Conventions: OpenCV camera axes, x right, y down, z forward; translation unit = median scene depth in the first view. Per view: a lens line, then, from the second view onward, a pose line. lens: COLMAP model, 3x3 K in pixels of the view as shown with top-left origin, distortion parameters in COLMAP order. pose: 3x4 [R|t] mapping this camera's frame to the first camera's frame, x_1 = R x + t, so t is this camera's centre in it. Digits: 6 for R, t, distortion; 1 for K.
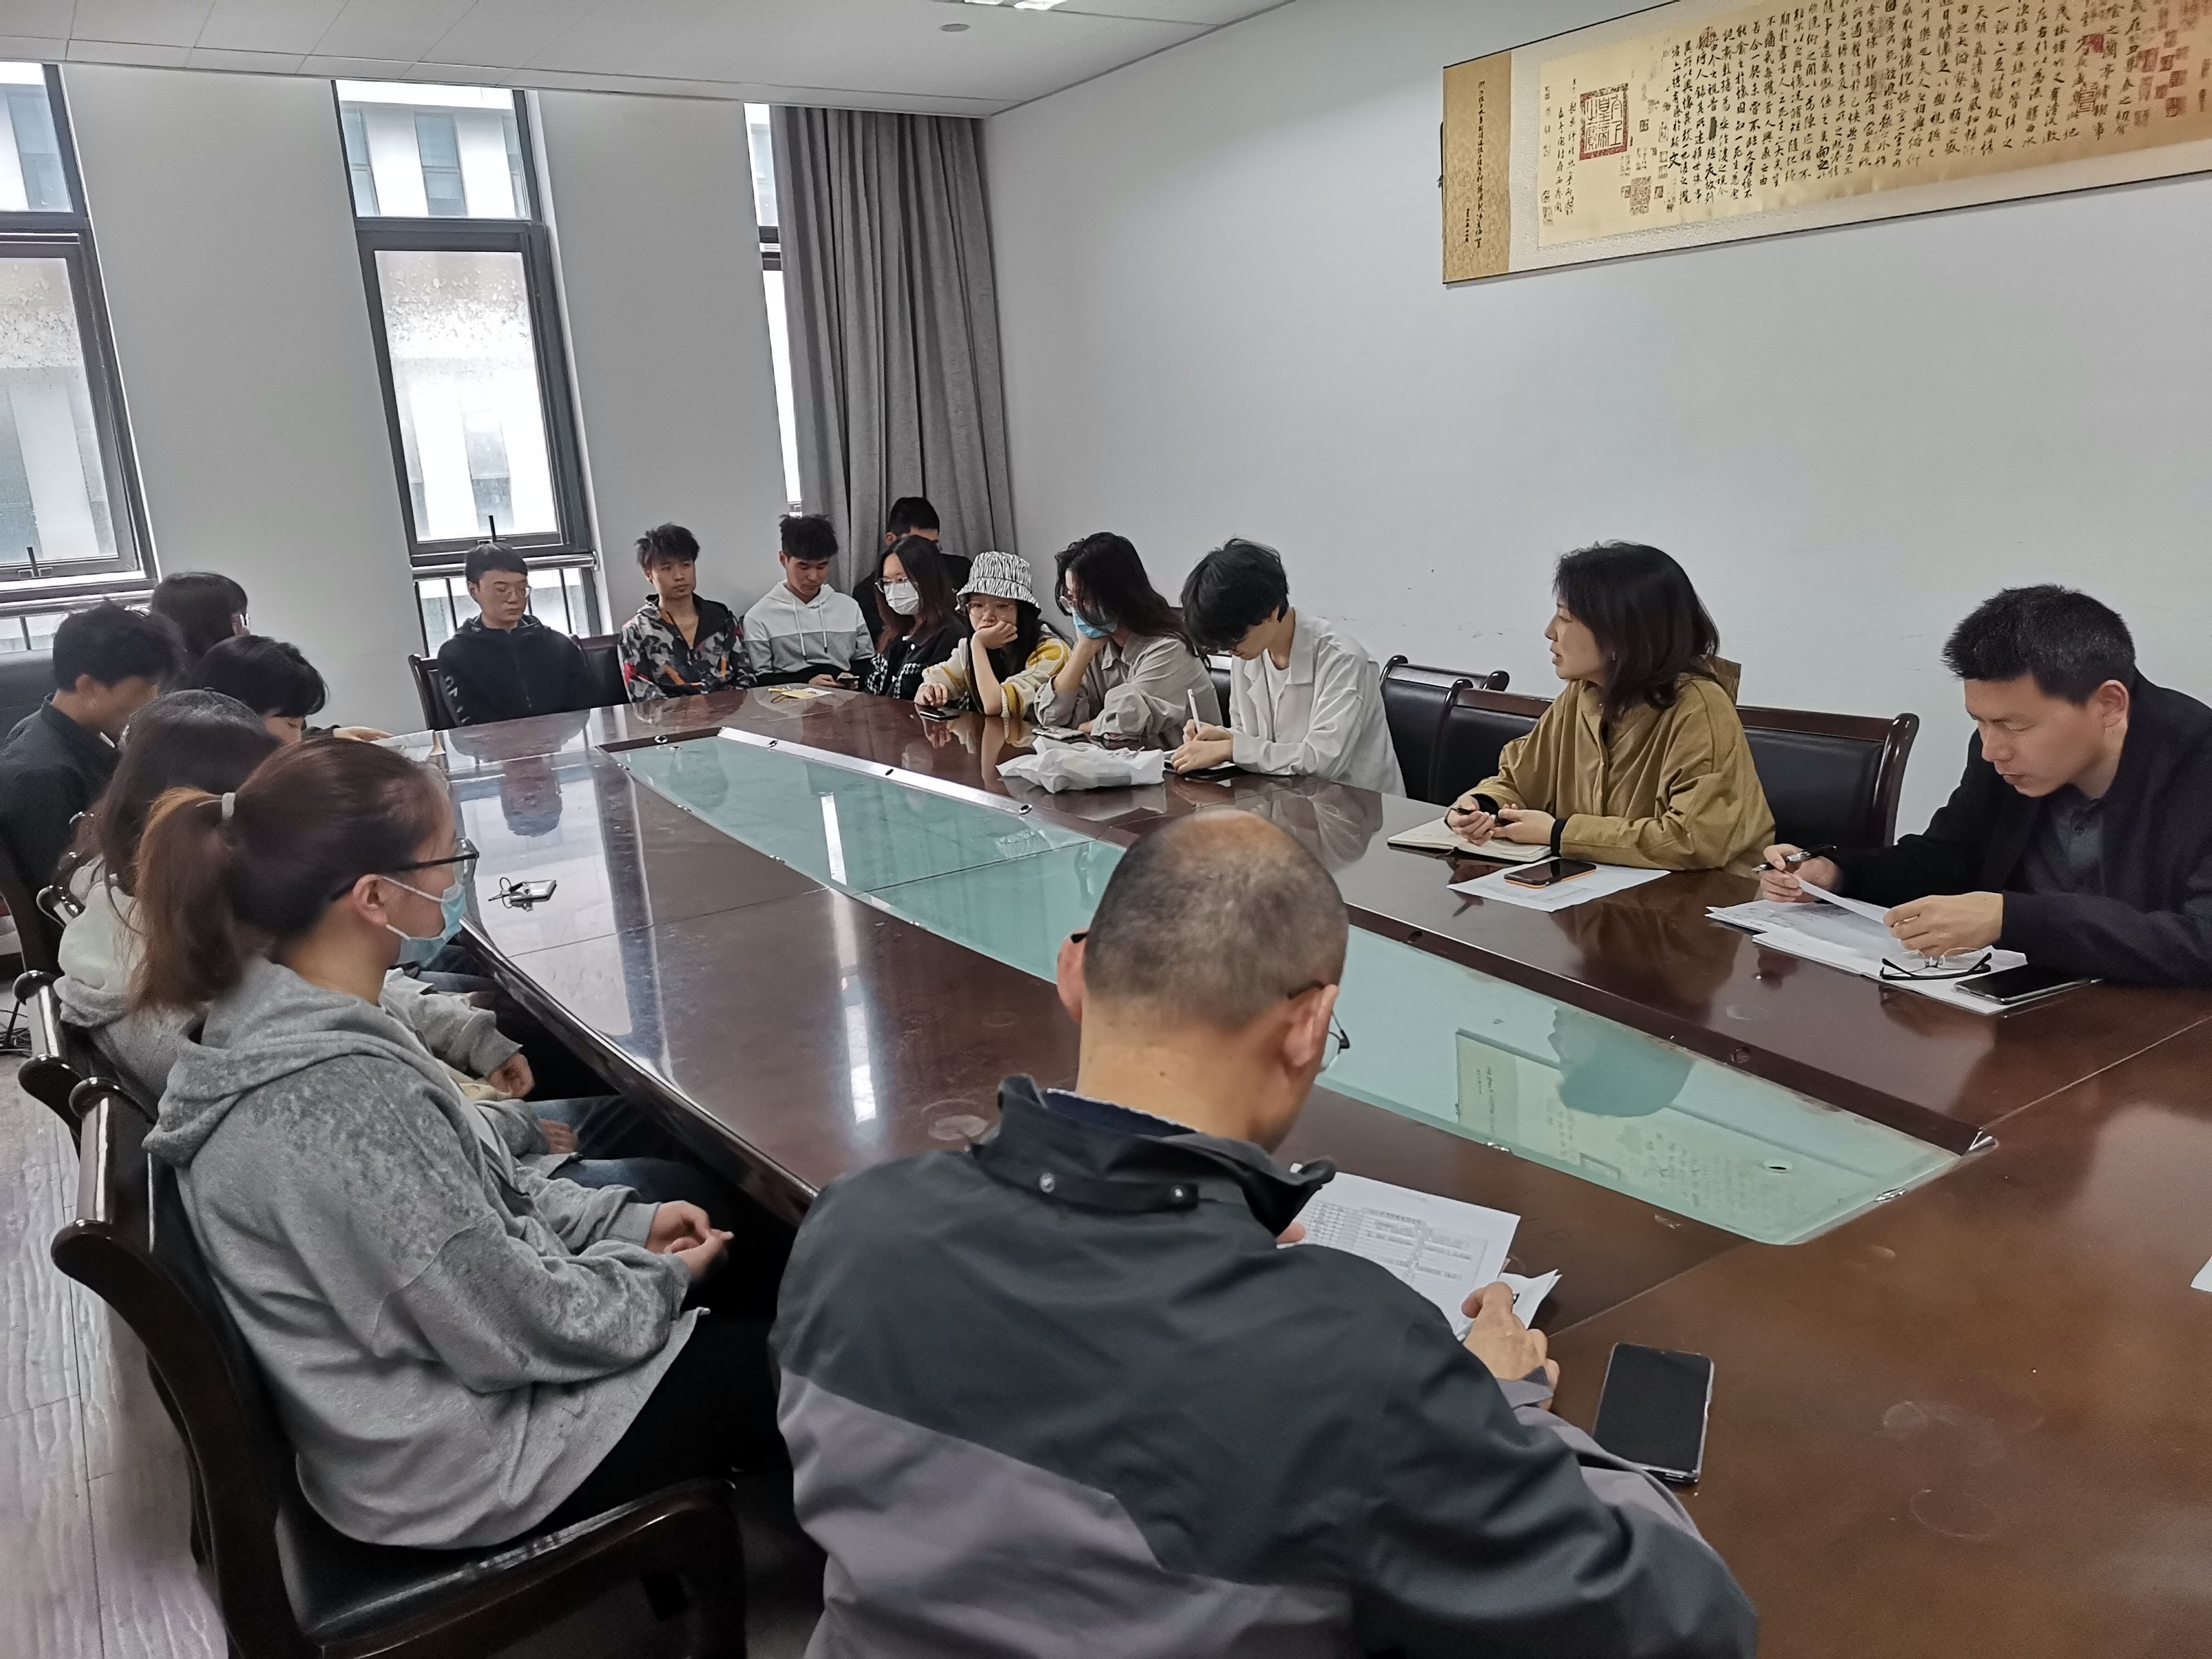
lens RADIAL K [[1719.6, 0, 1131.2], [0, 1719.6, 830.1], [0, 0, 1]] dist [0.130129, -0.115723]
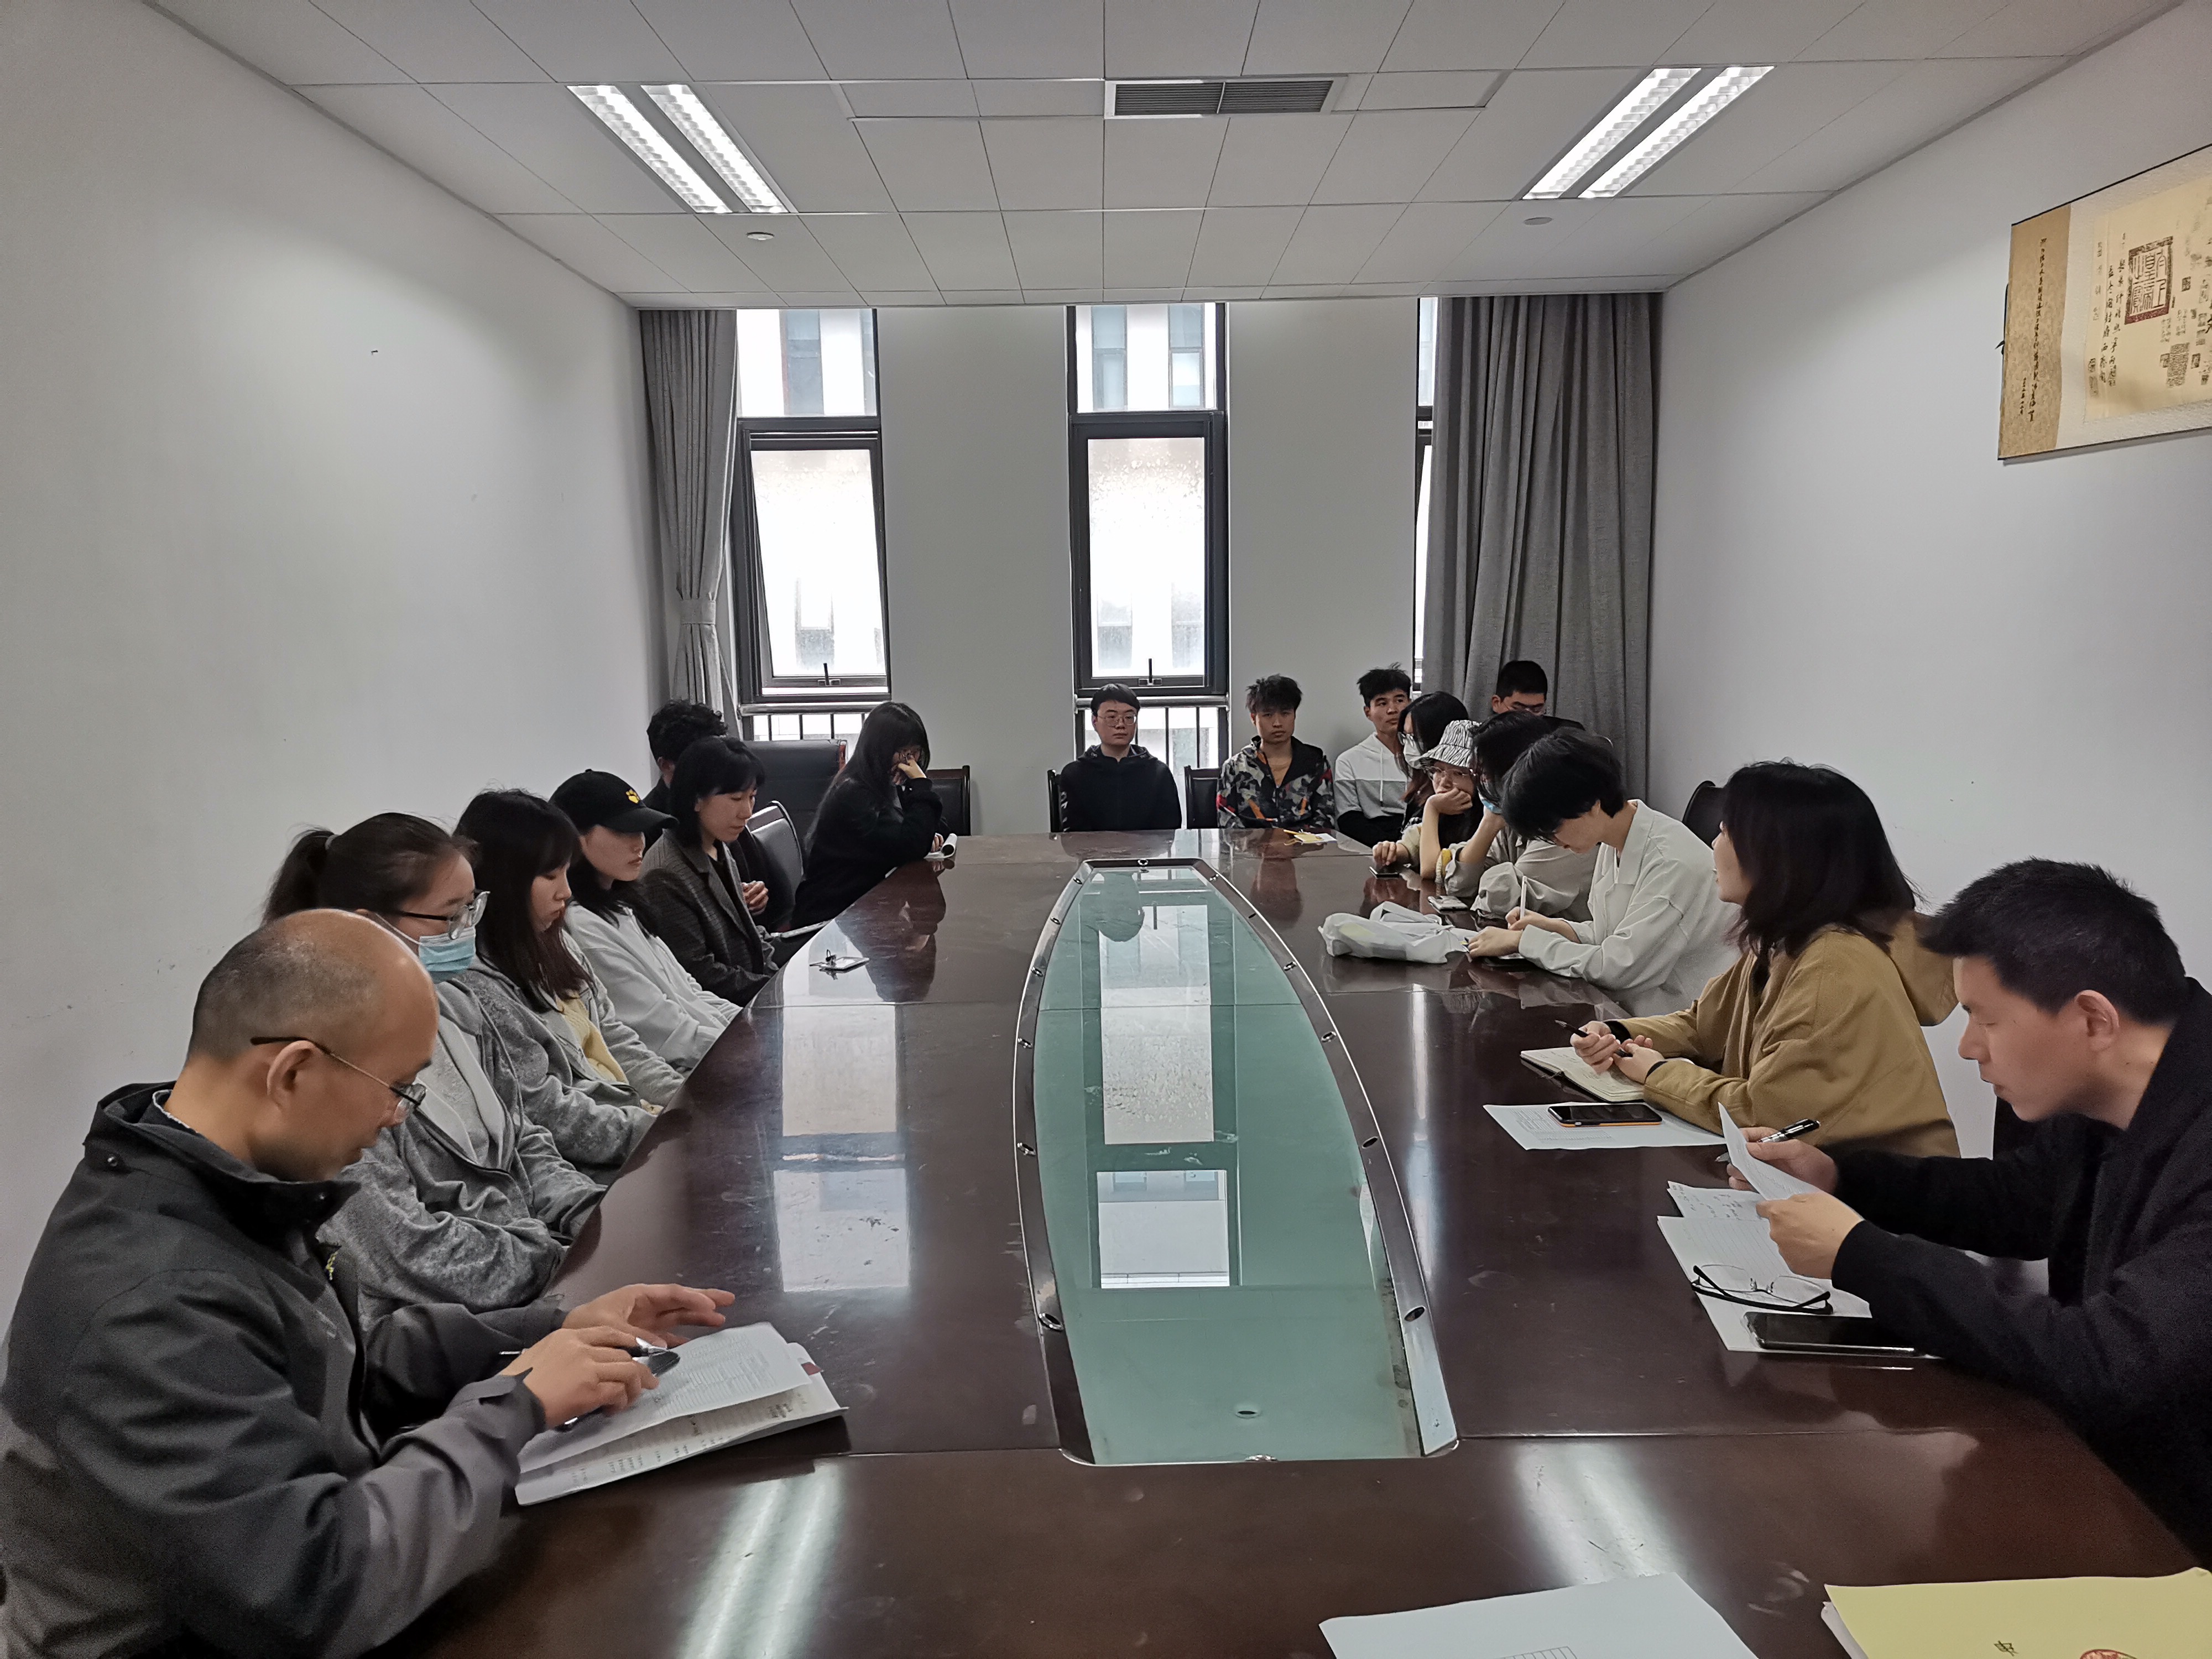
lens RADIAL K [[1719.6, 0, 1131.2], [0, 1719.6, 830.1], [0, 0, 1]] dist [0.130129, -0.115723]
pose [[0.843385, 0.114582, -0.524950, 0.250104], [-0.156414, 0.987041, -0.035851, -0.026134], [0.514039, 0.112346, 0.850378, 0.039423]]
